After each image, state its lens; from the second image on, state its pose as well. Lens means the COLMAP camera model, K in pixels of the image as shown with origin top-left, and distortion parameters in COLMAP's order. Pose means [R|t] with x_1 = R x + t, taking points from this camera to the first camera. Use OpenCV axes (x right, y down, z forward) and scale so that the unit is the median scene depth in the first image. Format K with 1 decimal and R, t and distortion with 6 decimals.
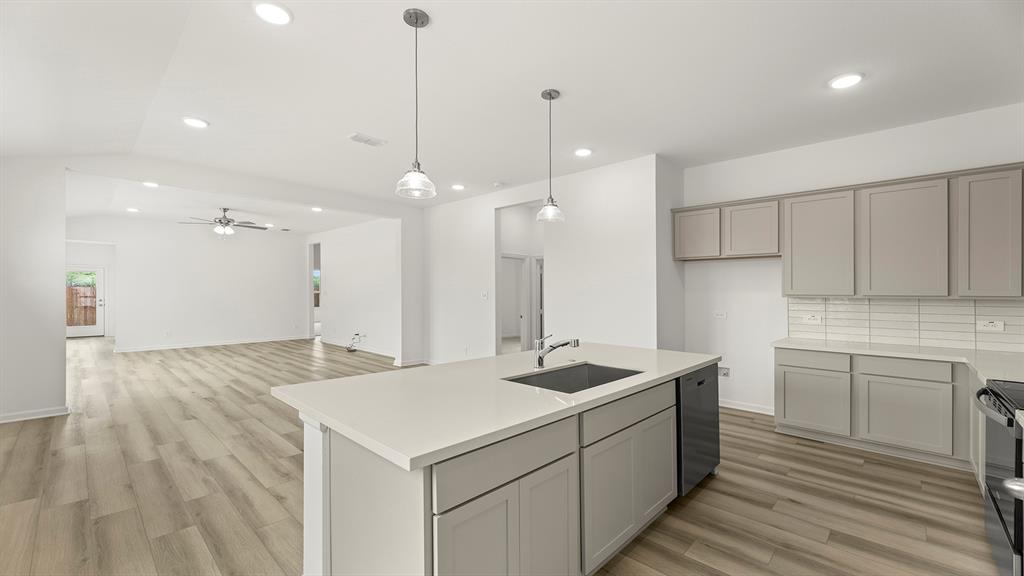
lens RADIAL K [[415.5, 0, 510.2], [0, 415.5, 293.0], [0, 0, 1]] dist [-0.001598, -0.000125]
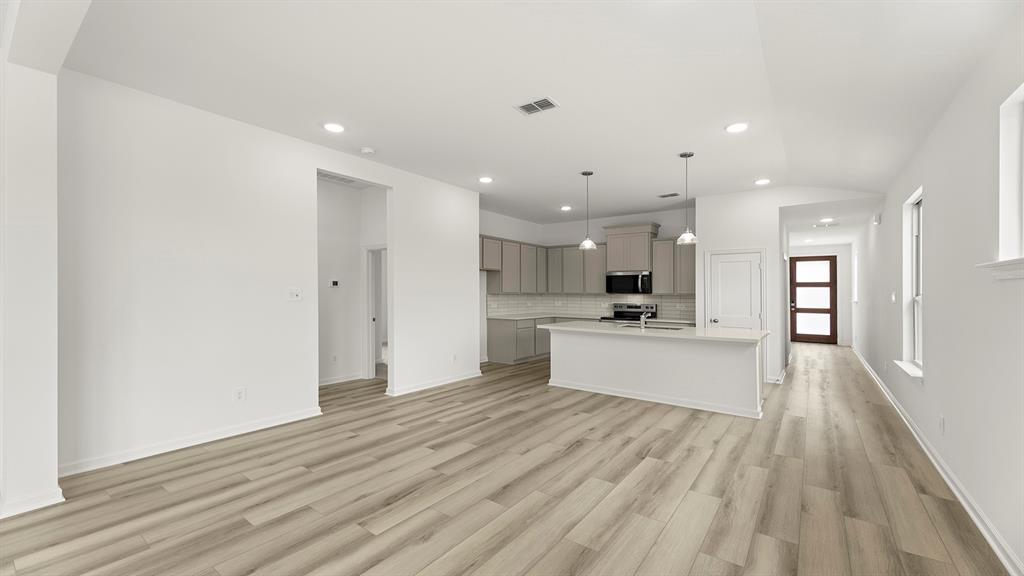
lens RADIAL K [[415.5, 0, 512.9], [0, 415.5, 289.7], [0, 0, 1]] dist [-0.001598, -0.000125]
pose [[-0.132480, -0.000459, 0.991186, -1.544432], [-0.000335, 1.000000, 0.000418, -0.012313], [-0.991186, -0.000277, -0.132480, 1.560094]]
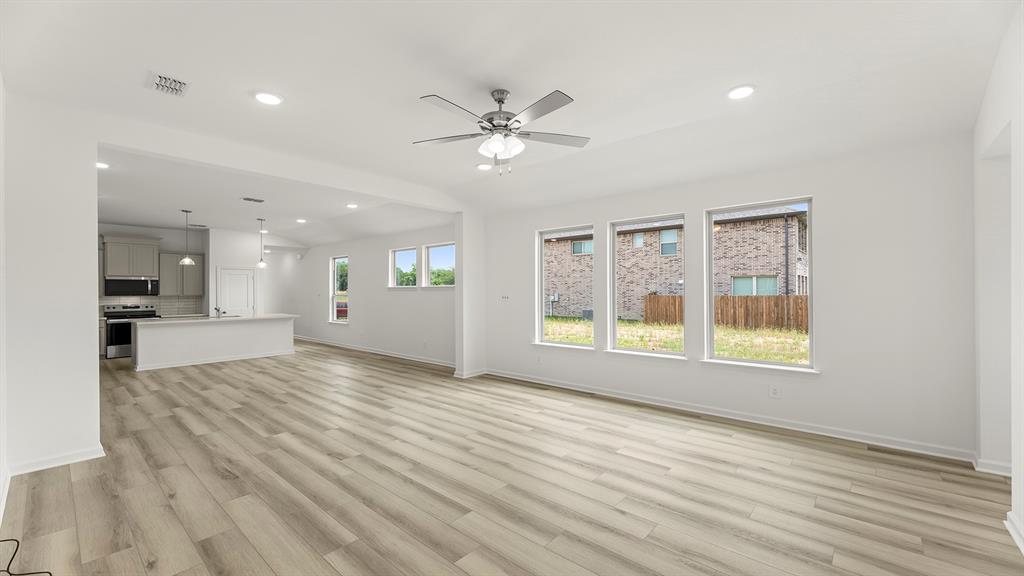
lens RADIAL K [[415.5, 0, 518.7], [0, 415.5, 291.7], [0, 0, 1]] dist [-0.001598, -0.000125]
pose [[-0.999605, -0.007402, -0.027114, -1.856295], [-0.007417, 0.999972, 0.000478, -0.044179], [0.027110, 0.000679, -0.999632, 4.276929]]
